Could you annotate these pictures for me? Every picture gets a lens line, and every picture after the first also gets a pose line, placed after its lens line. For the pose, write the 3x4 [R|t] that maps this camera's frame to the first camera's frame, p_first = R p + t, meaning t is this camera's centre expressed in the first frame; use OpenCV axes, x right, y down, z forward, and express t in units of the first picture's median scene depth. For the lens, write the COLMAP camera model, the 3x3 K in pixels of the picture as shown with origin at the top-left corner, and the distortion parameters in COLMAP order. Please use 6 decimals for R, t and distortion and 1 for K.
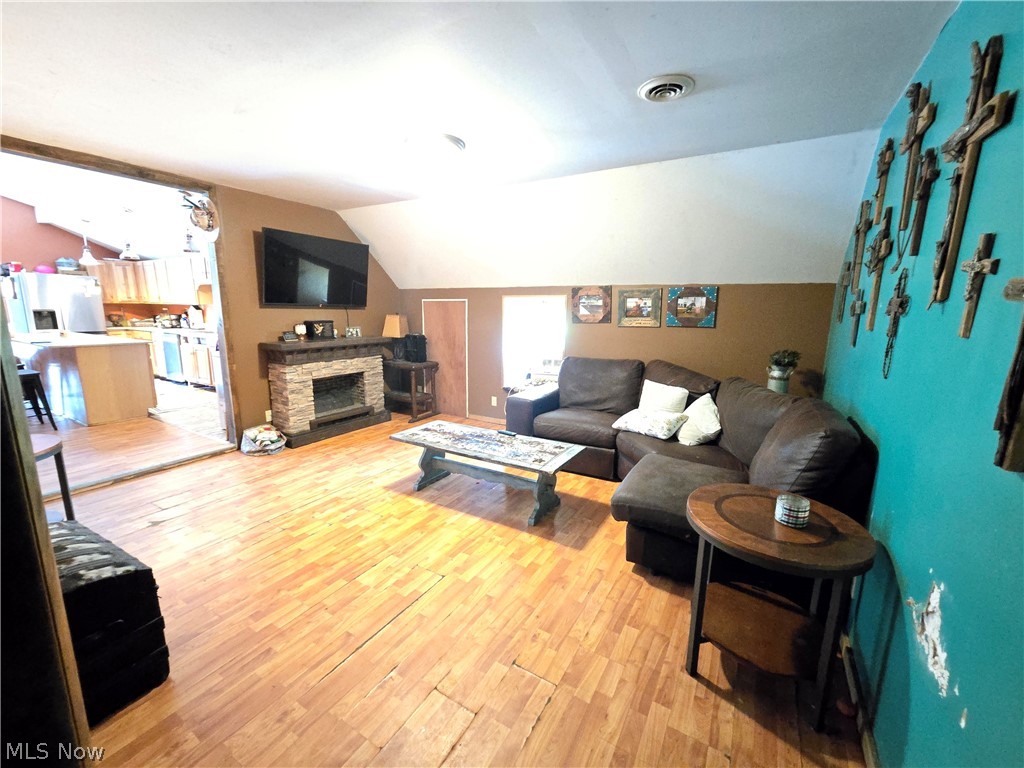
lens RADIAL K [[422.9, 0, 512.0], [0, 422.9, 384.0], [0, 0, 1]] dist [0.001508, 0.000092]
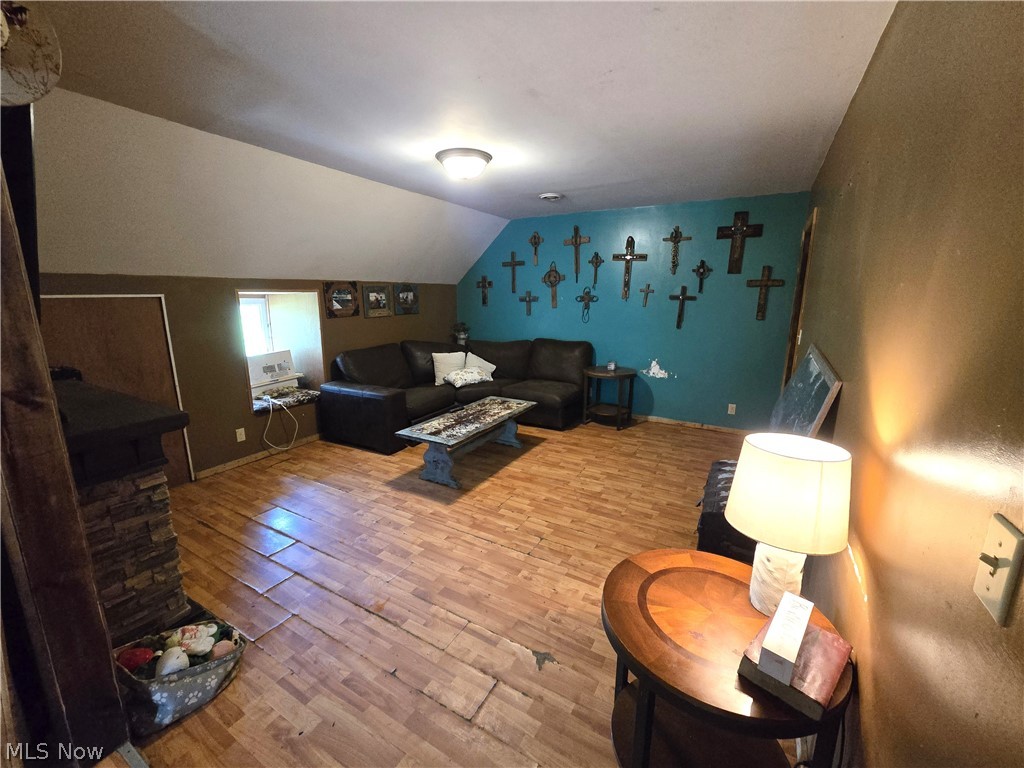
lens RADIAL K [[422.9, 0, 512.0], [0, 422.9, 384.0], [0, 0, 1]] dist [0.001508, 0.000092]
pose [[-0.010223, -0.221004, 0.975219, -1.185089], [0.180107, 0.958913, 0.219197, -0.191449], [-0.983594, 0.177885, 0.030001, 0.815983]]
